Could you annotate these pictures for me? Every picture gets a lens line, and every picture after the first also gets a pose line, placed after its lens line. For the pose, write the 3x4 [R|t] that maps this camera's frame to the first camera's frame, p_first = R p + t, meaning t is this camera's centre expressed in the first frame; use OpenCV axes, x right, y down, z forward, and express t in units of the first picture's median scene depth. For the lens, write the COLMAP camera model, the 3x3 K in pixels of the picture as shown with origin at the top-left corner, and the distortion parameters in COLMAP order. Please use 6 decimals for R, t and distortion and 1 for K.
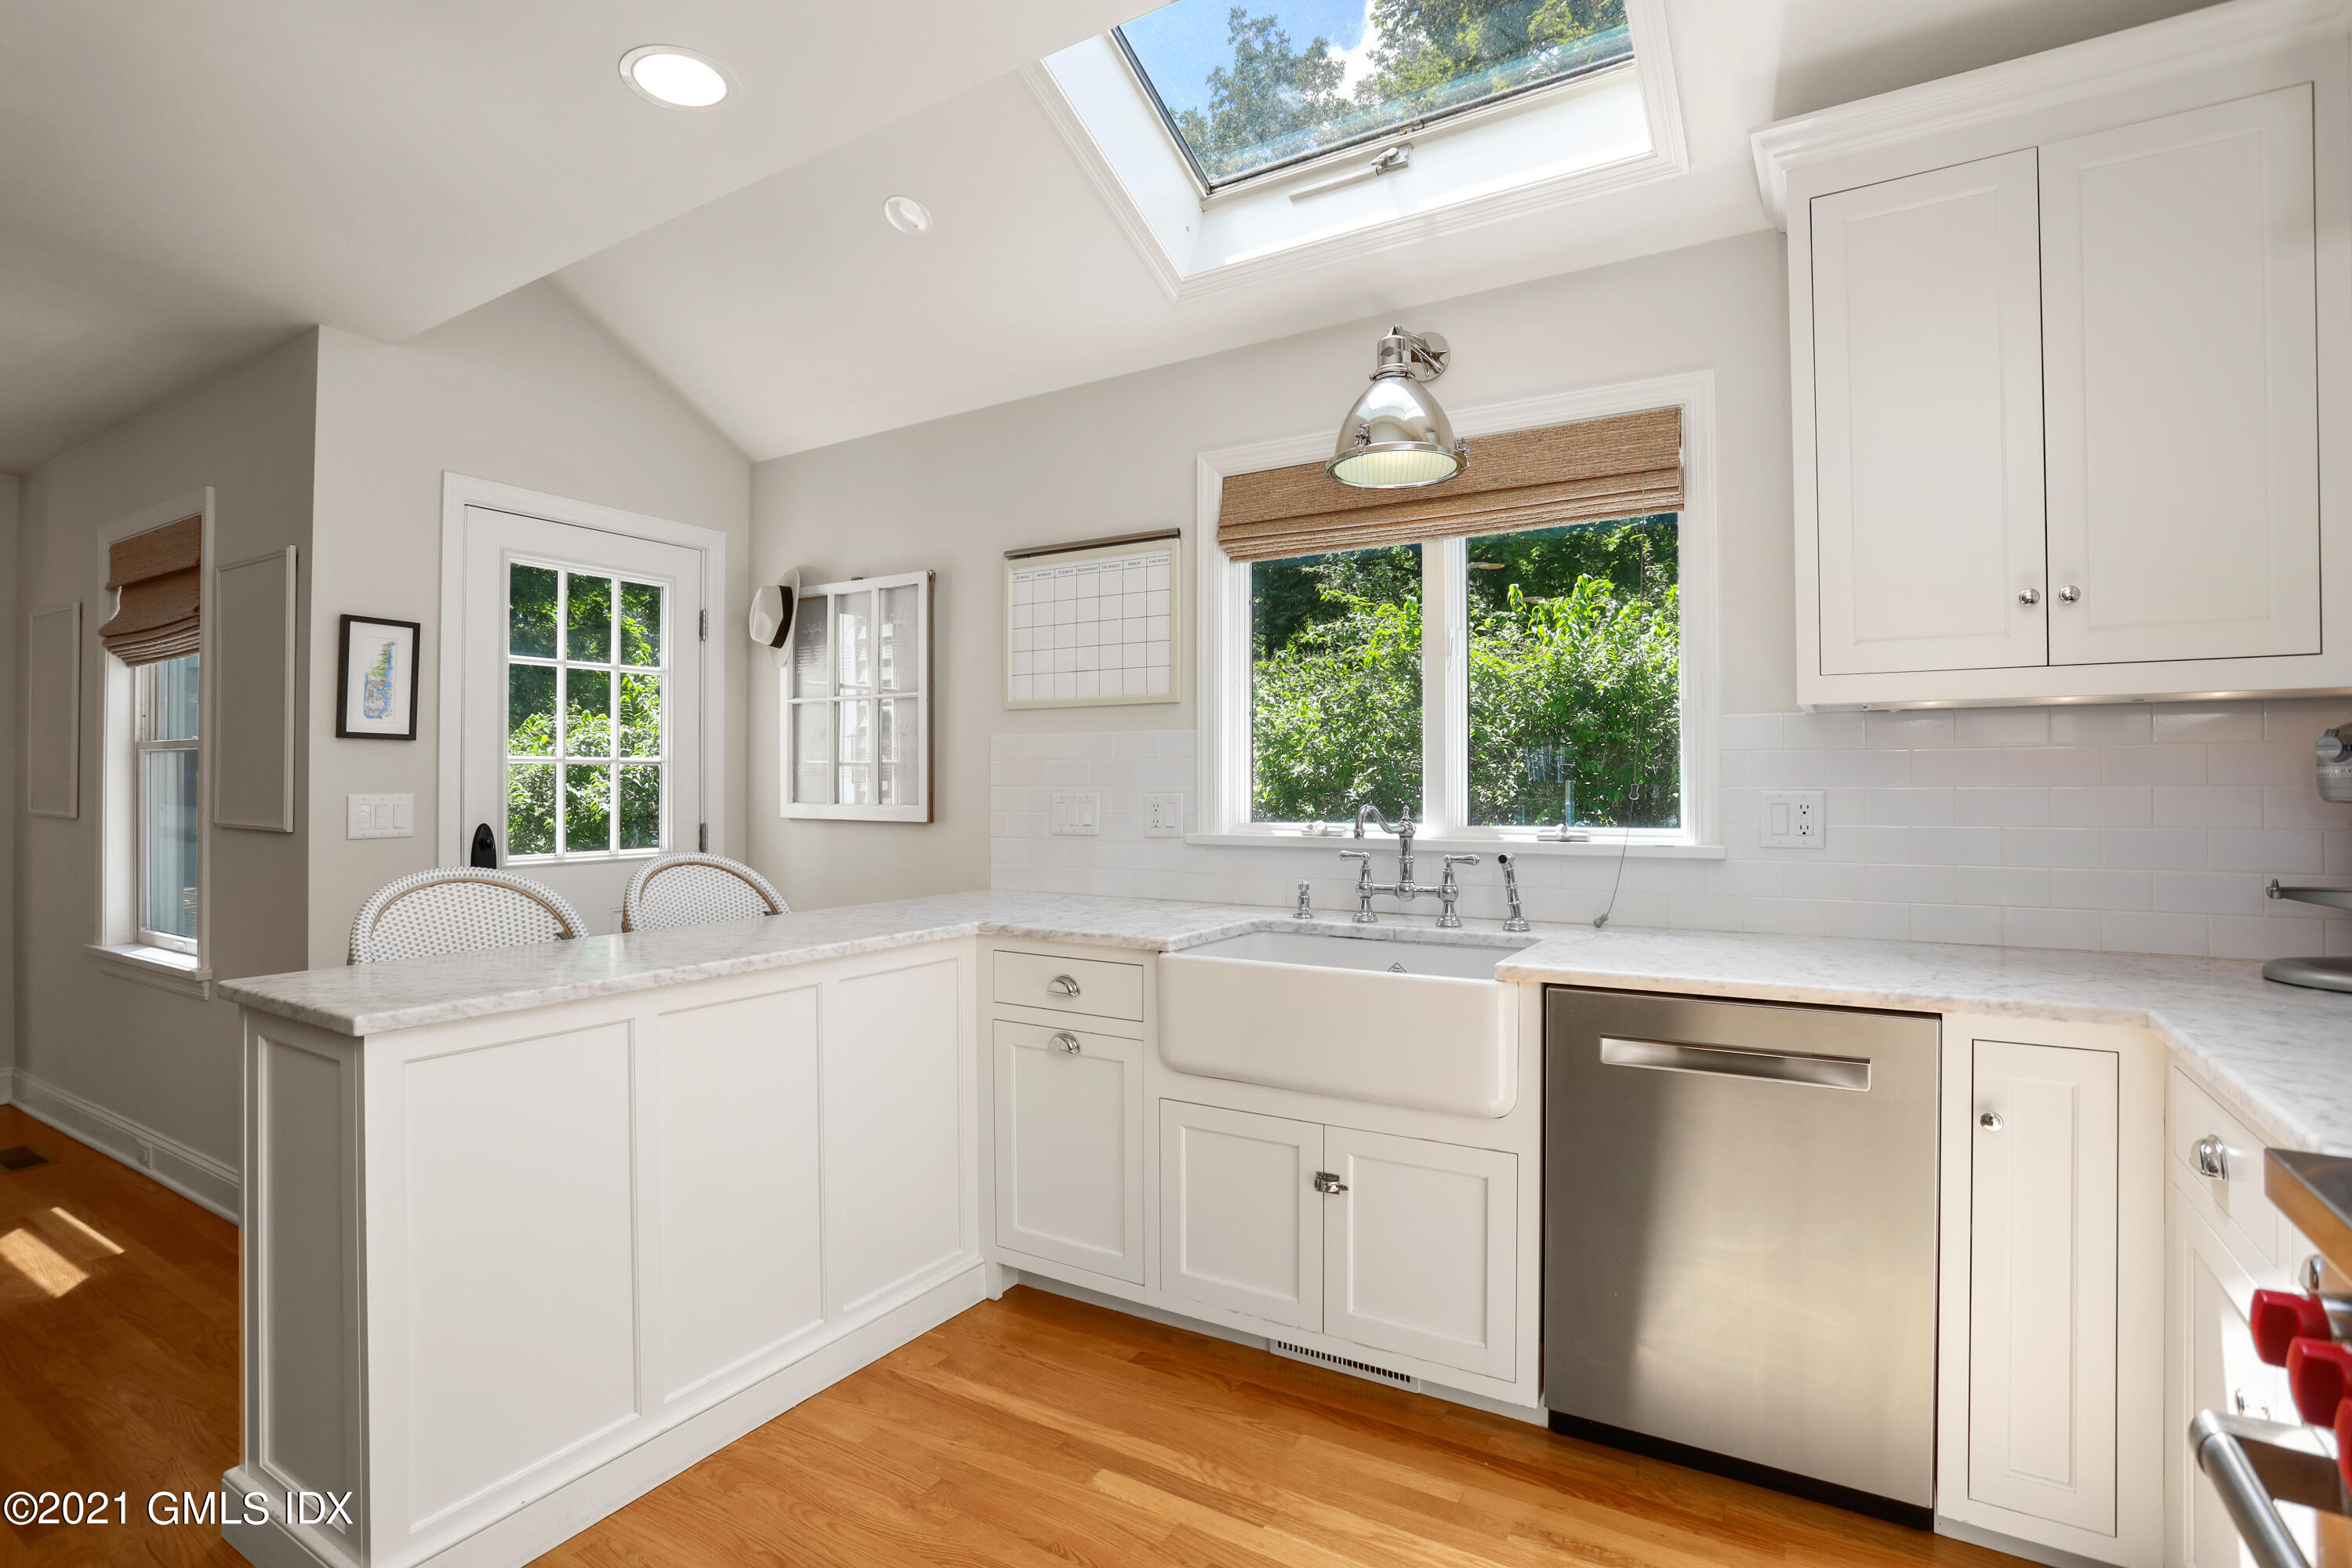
lens RADIAL K [[1142.6, 0, 1173.1], [0, 1142.6, 785.7], [0, 0, 1]] dist [-0.047305, 0.010409]
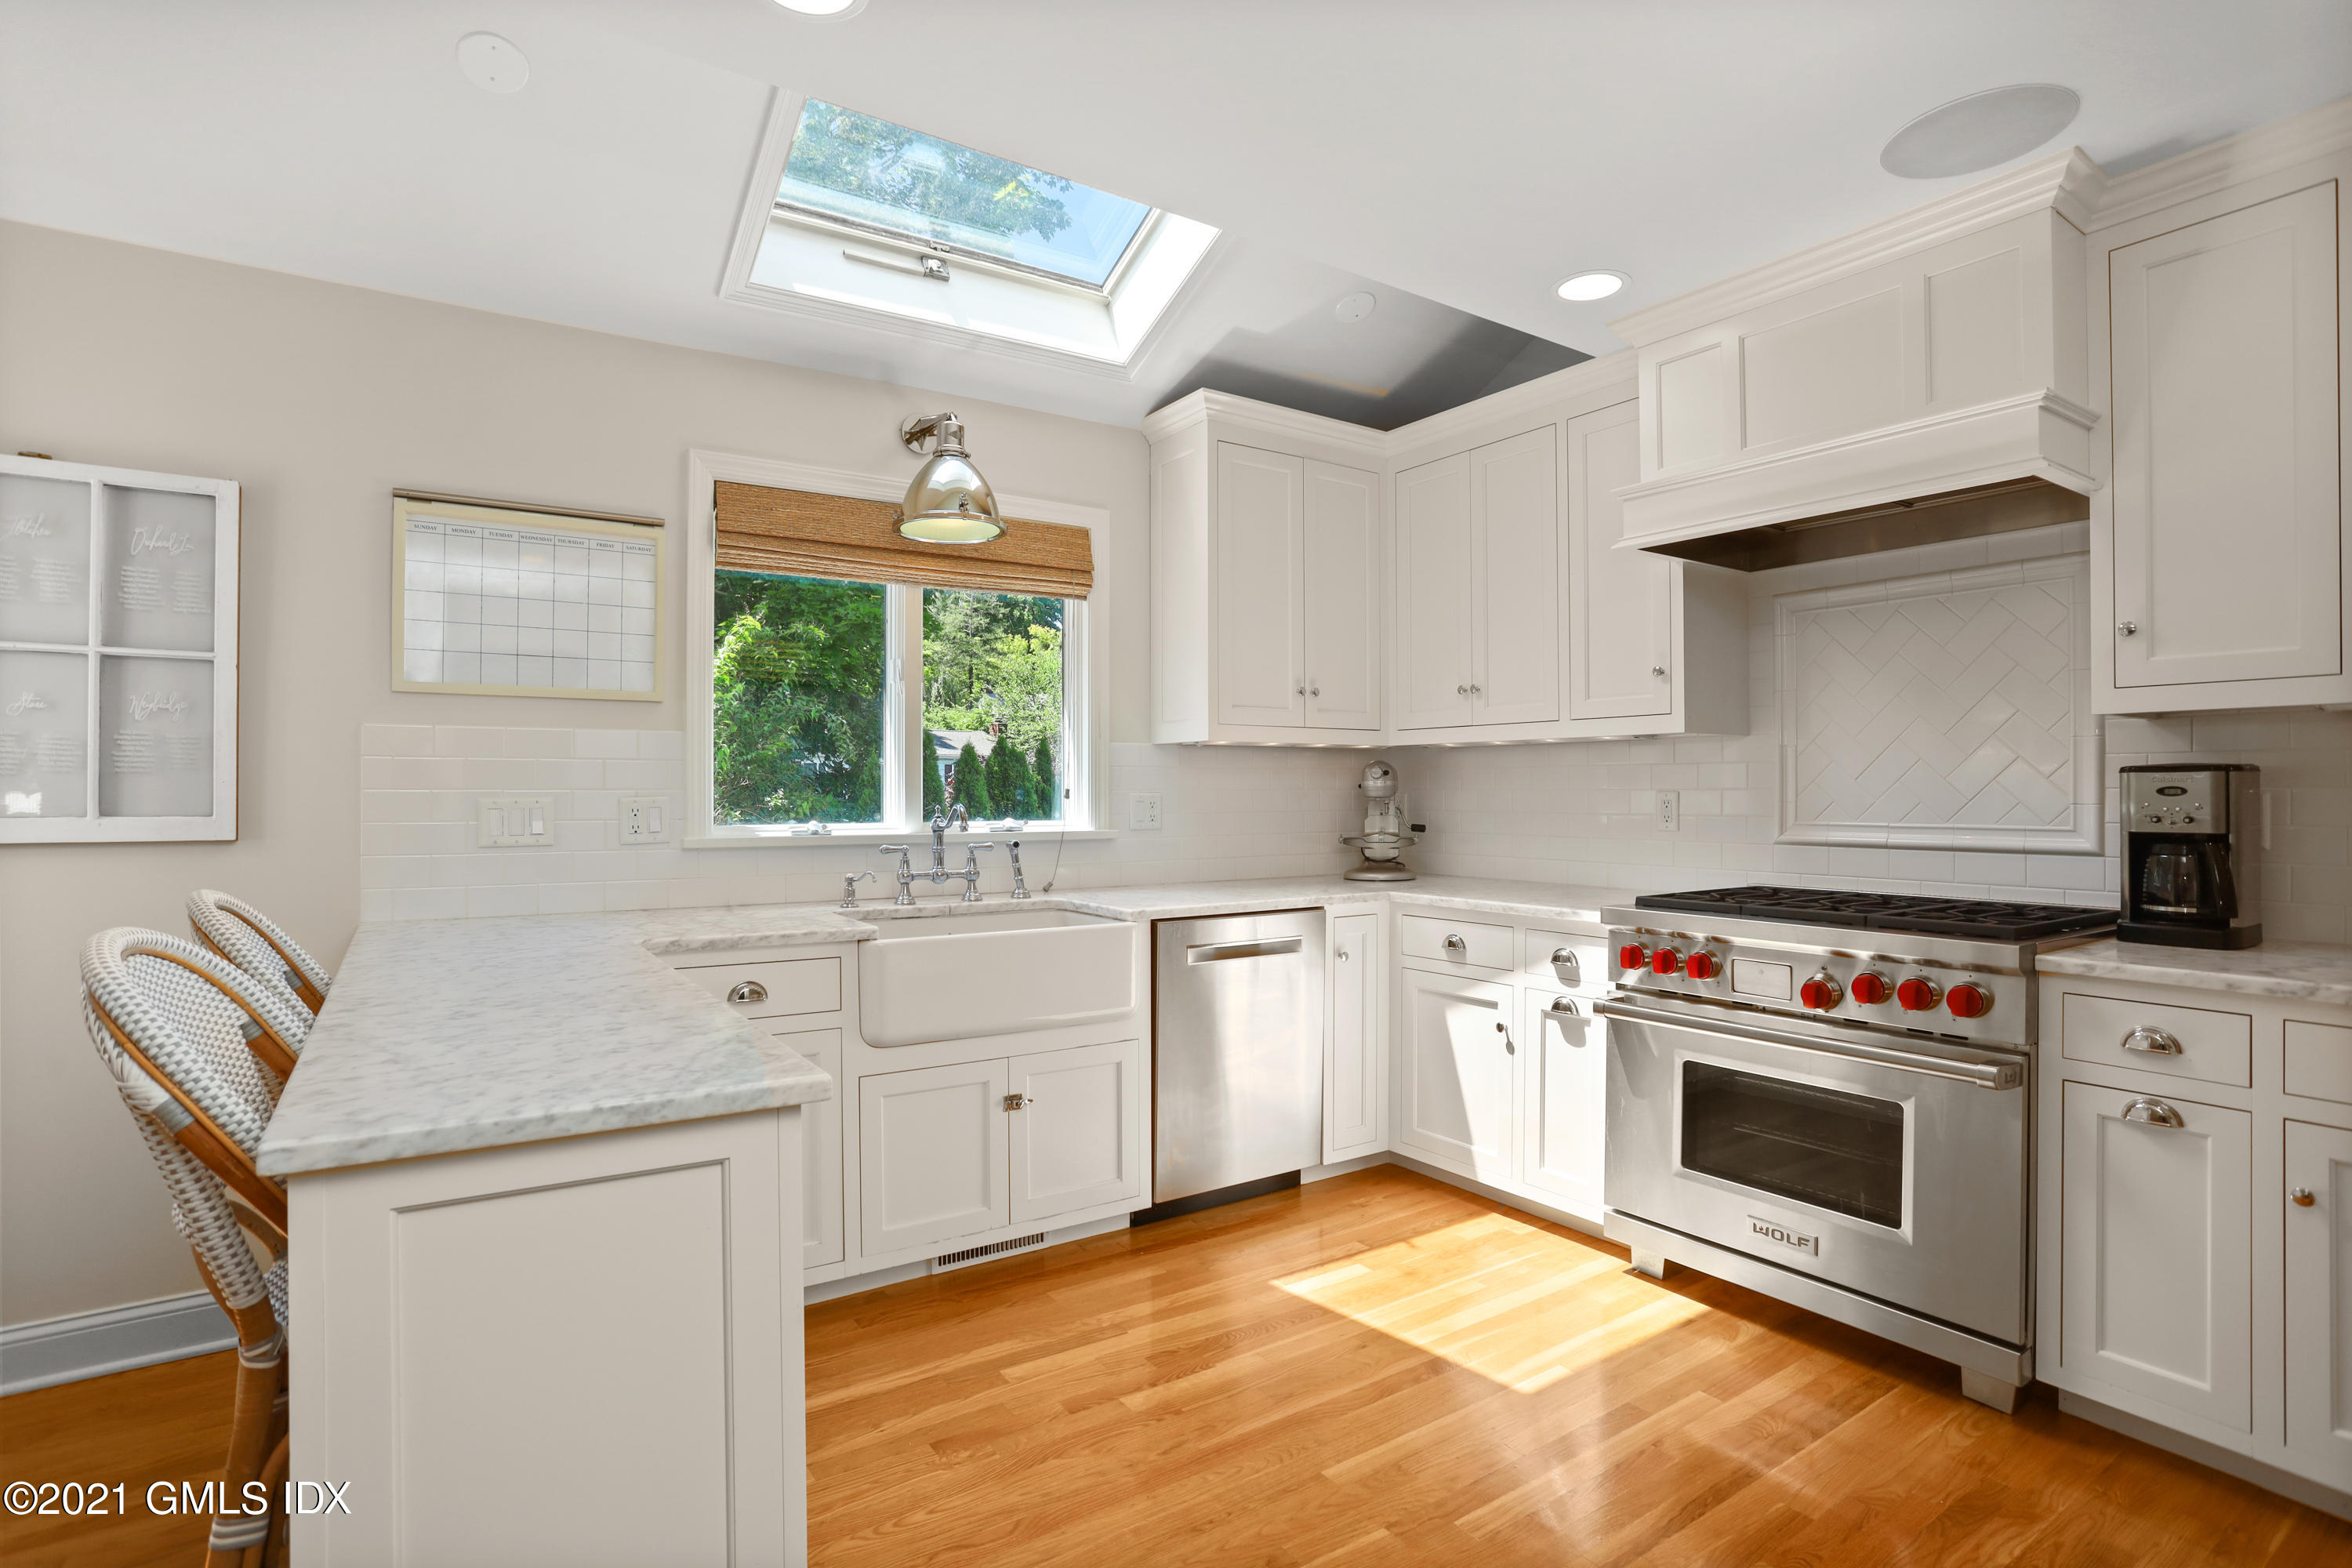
lens RADIAL K [[1142.6, 0, 1168.0], [0, 1142.6, 782.5], [0, 0, 1]] dist [-0.047305, 0.010409]
pose [[0.436822, 0.006038, 0.899528, -0.788883], [-0.002234, 0.999982, -0.005628, -0.000935], [-0.899545, 0.000449, 0.436827, 0.245969]]
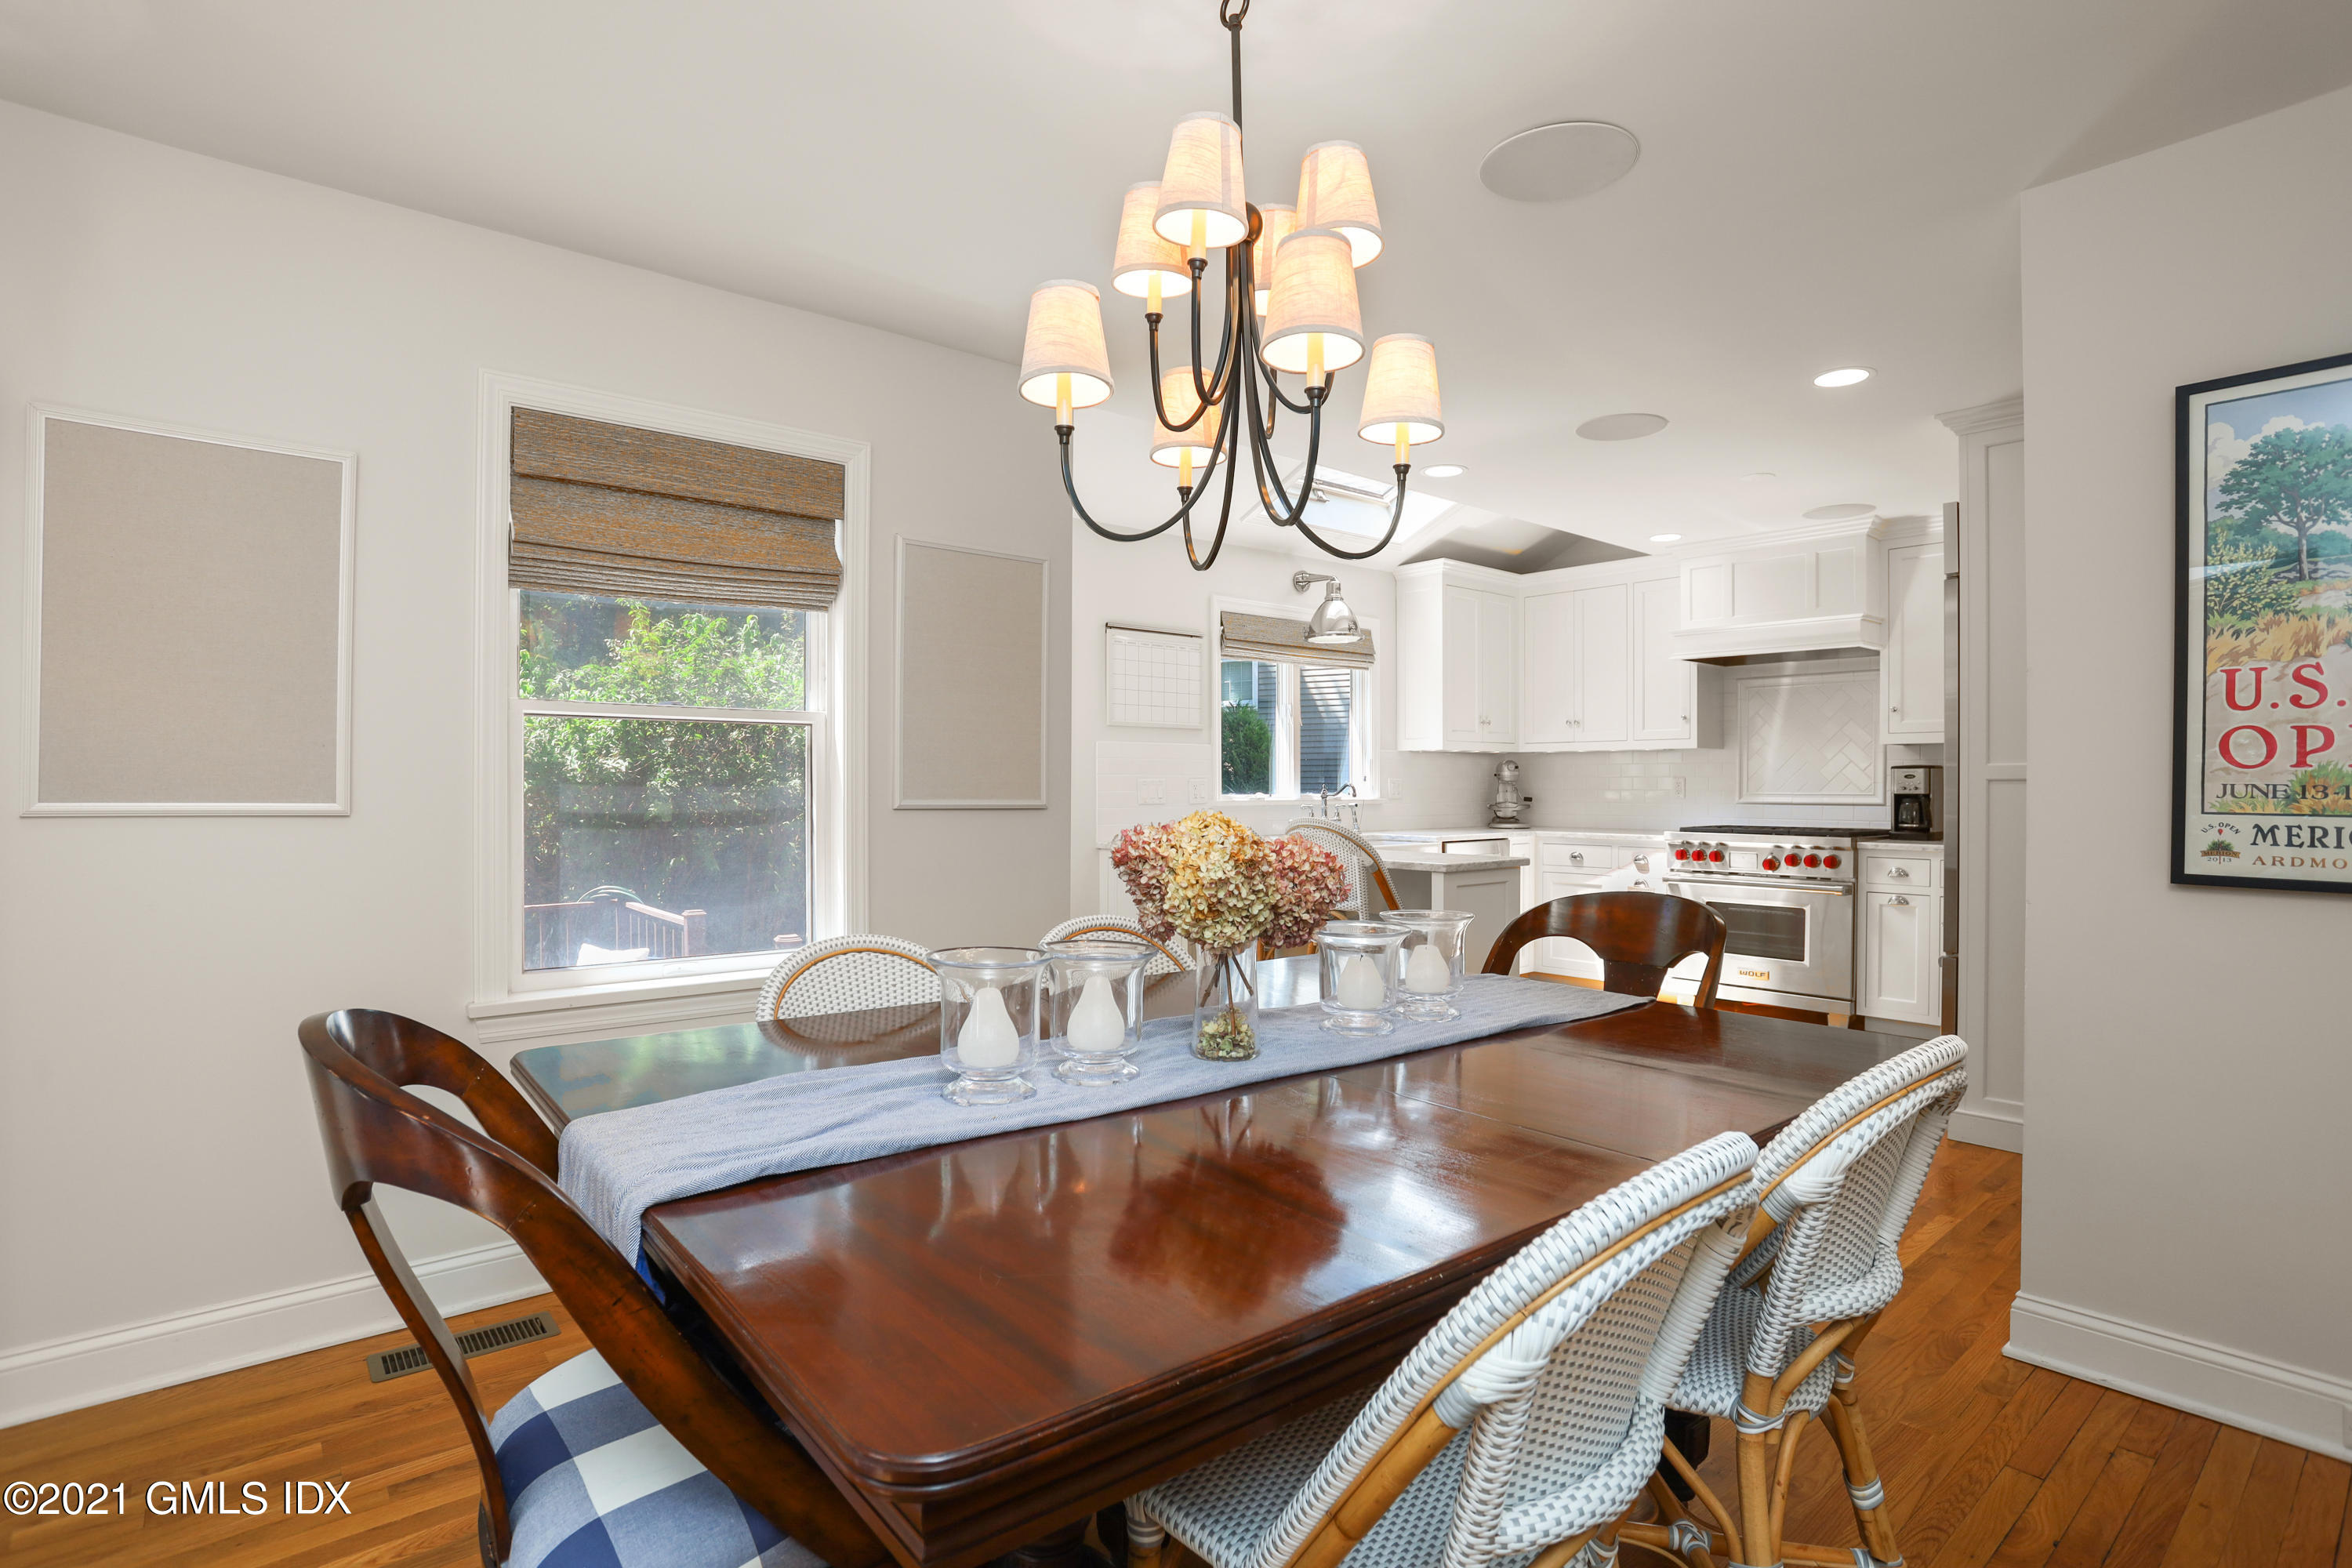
lens RADIAL K [[1142.6, 0, 1191.3], [0, 1142.6, 793.4], [0, 0, 1]] dist [-0.047305, 0.010409]
pose [[0.316284, -0.011128, 0.948599, -2.069684], [-0.002252, 0.999920, 0.012481, 0.007417], [-0.948662, -0.006084, 0.316233, 0.525959]]
